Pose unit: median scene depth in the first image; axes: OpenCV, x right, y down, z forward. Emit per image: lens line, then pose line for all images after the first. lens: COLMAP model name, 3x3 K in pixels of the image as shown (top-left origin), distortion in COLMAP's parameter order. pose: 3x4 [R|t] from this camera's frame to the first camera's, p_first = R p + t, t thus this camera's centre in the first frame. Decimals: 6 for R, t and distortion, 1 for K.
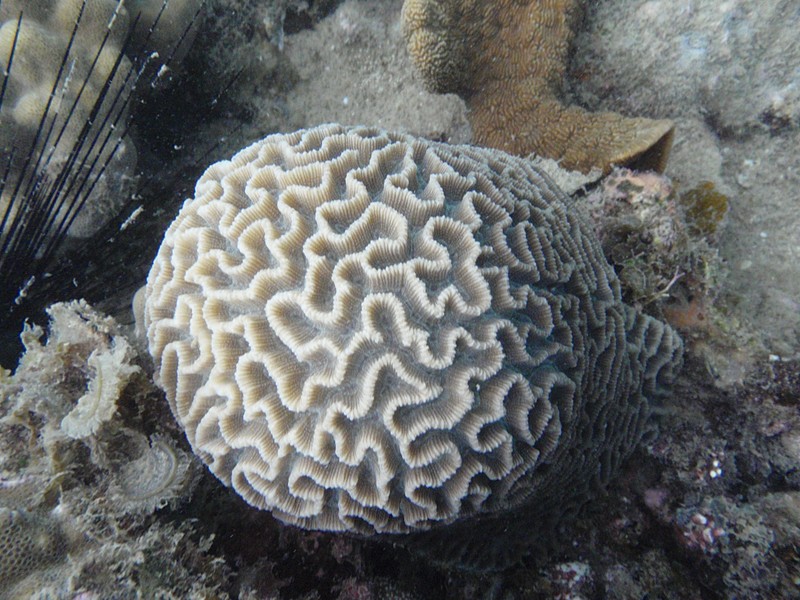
lens RADIAL K [[885.5, 0, 400.0], [0, 885.5, 300.0], [0, 0, 1]] dist [0.160378, 0.385094]
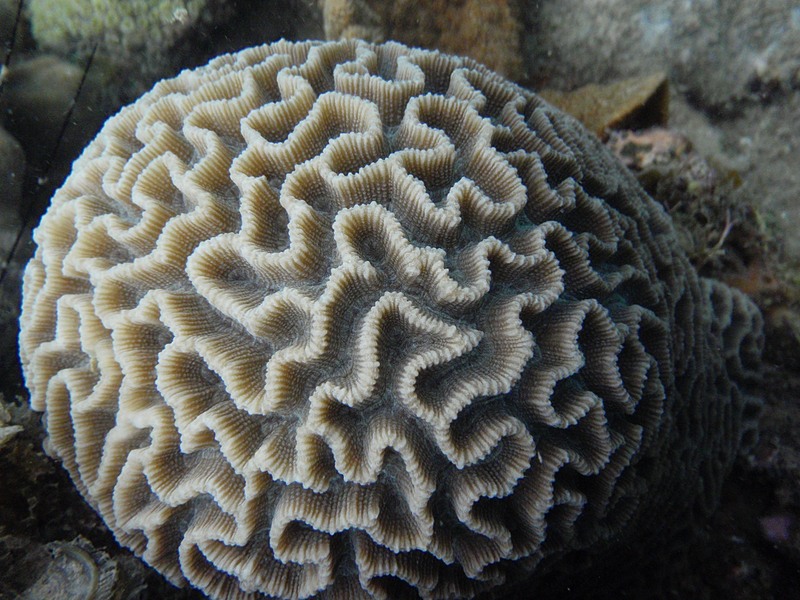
lens RADIAL K [[885.5, 0, 400.0], [0, 885.5, 300.0], [0, 0, 1]] dist [0.160378, 0.385094]
pose [[0.980472, -0.190344, 0.049439, -0.035420], [0.195933, 0.967071, -0.162434, 0.160852], [-0.016893, 0.168948, 0.985480, 0.353305]]
